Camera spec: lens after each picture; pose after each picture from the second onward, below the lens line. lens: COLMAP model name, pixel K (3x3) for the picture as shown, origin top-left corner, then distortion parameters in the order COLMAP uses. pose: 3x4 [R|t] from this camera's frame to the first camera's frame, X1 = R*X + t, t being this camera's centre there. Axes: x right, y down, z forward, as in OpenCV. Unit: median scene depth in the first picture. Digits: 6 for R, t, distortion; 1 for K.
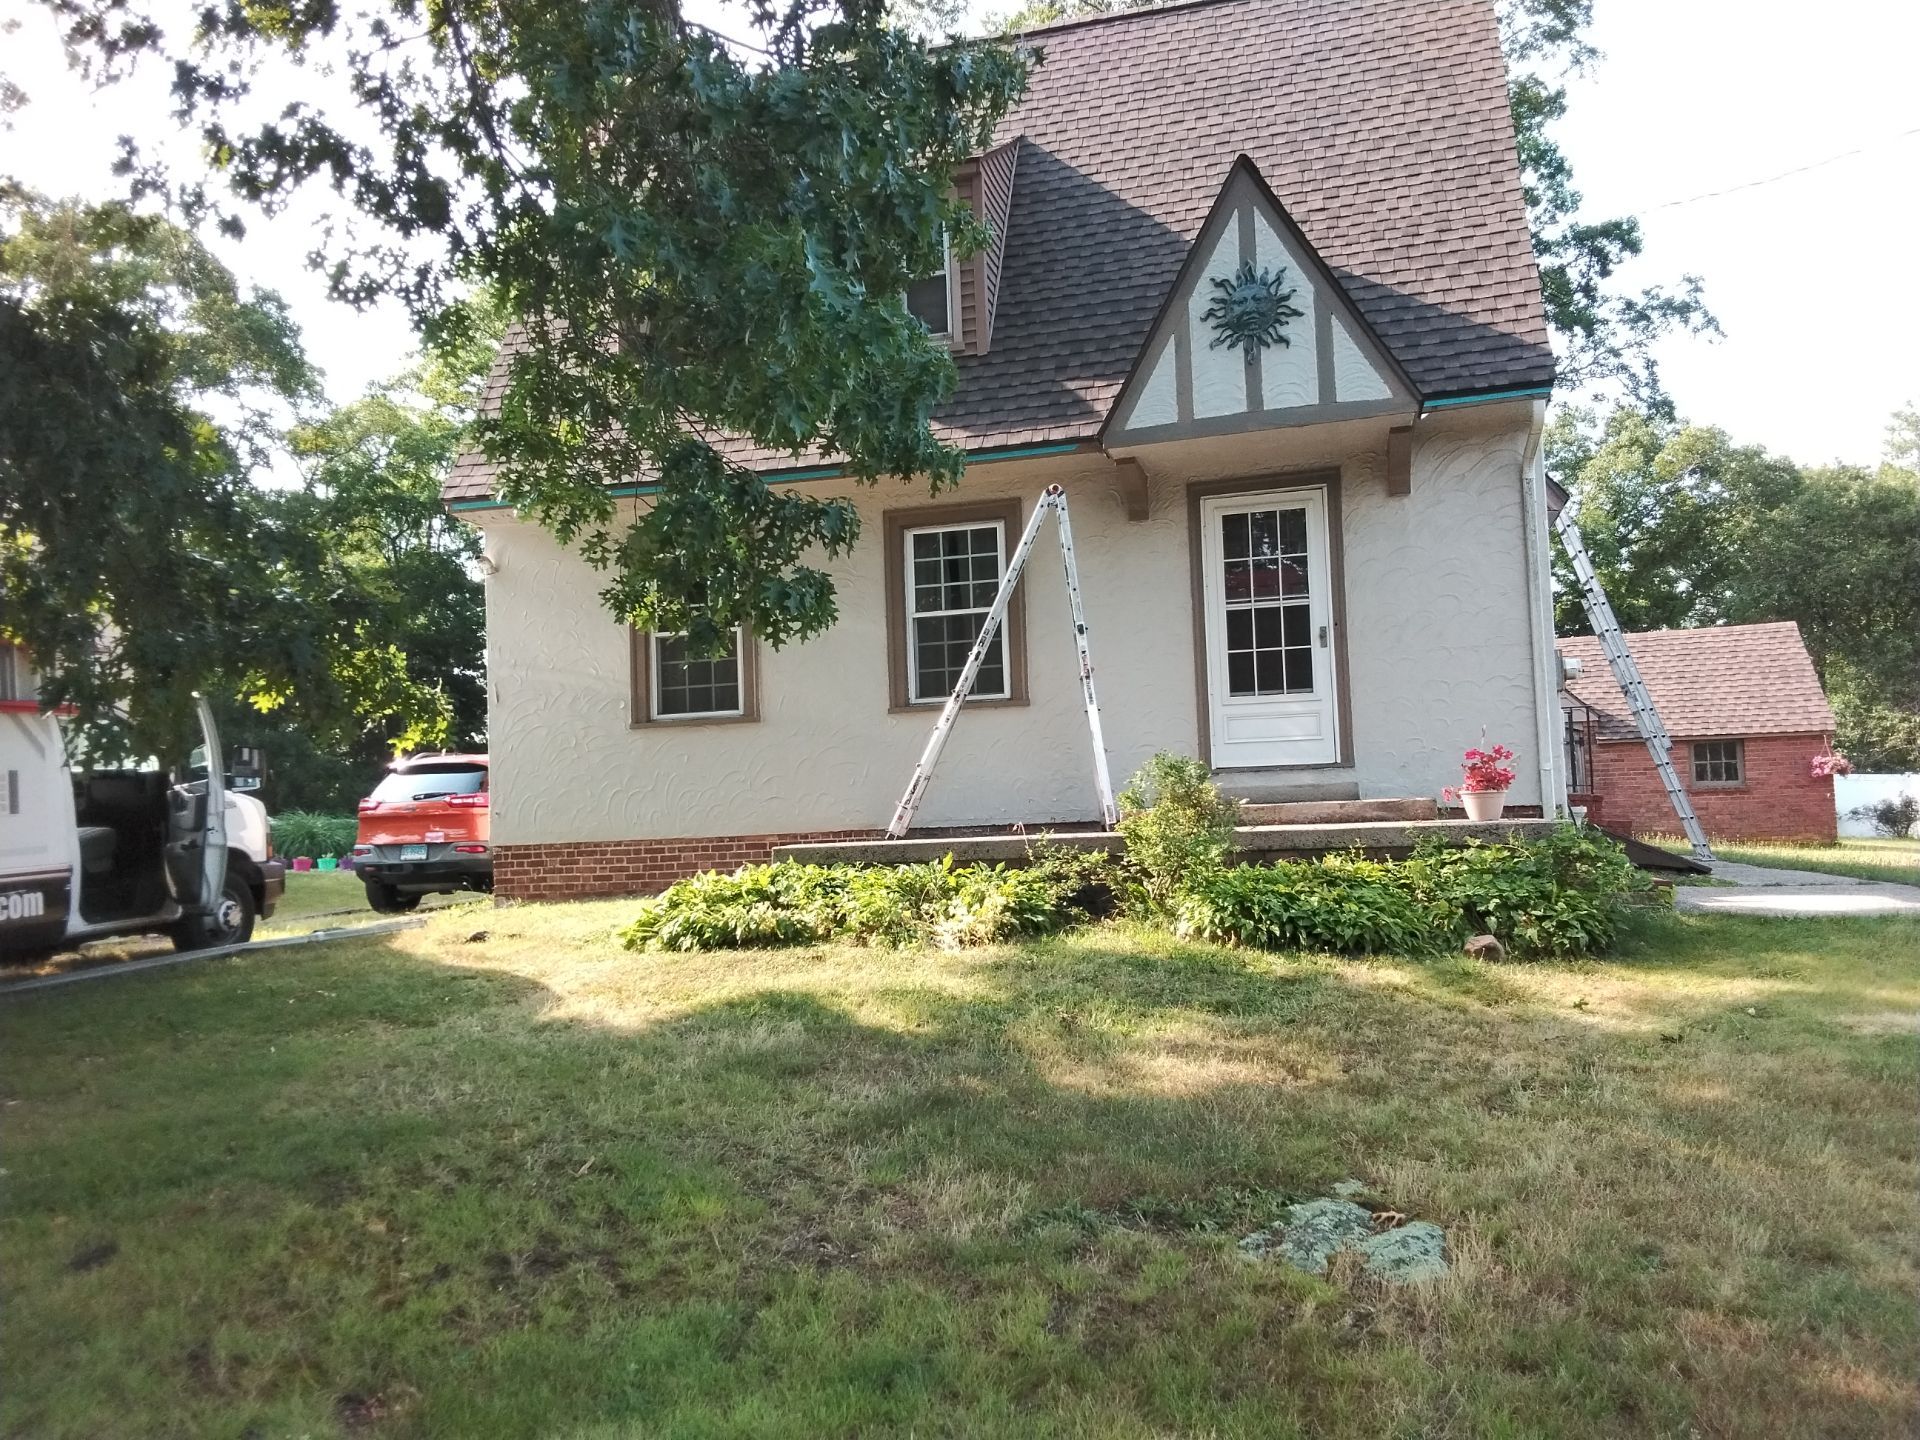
lens RADIAL K [[1451.9, 0, 960.0], [0, 1451.9, 720.0], [0, 0, 1]] dist [0.036777, 0.000251]
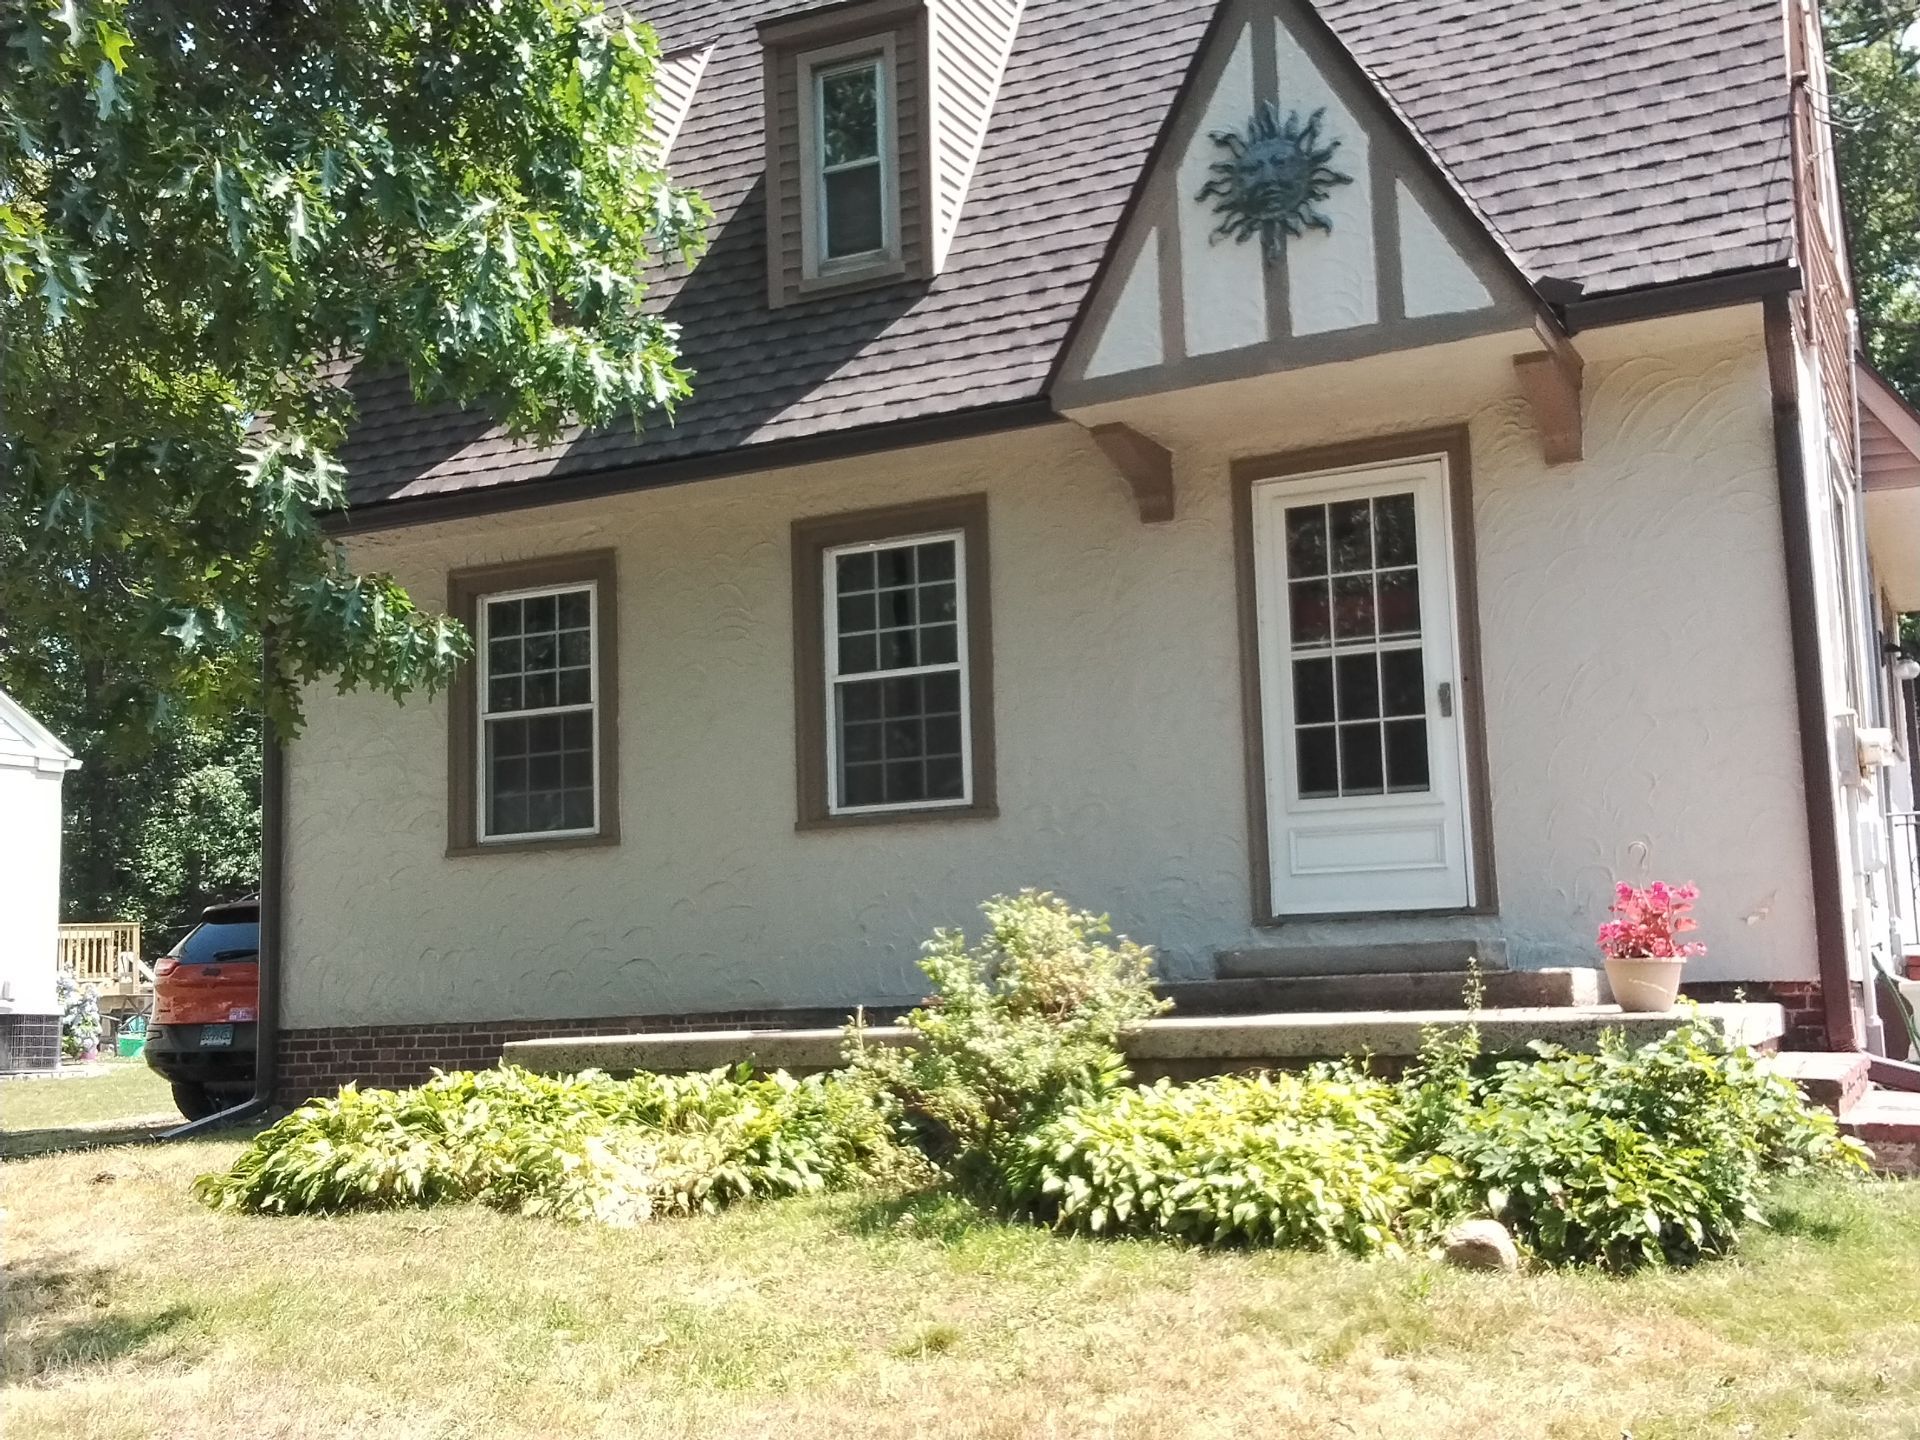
lens RADIAL K [[2095.6, 0, 960.0], [0, 2095.6, 720.0], [0, 0, 1]] dist [0.020362, 0.025097]
pose [[0.982601, -0.018837, -0.184771, 0.211593], [0.009247, 0.998571, -0.052626, -0.004404], [0.185498, 0.050002, 0.981372, 0.098890]]
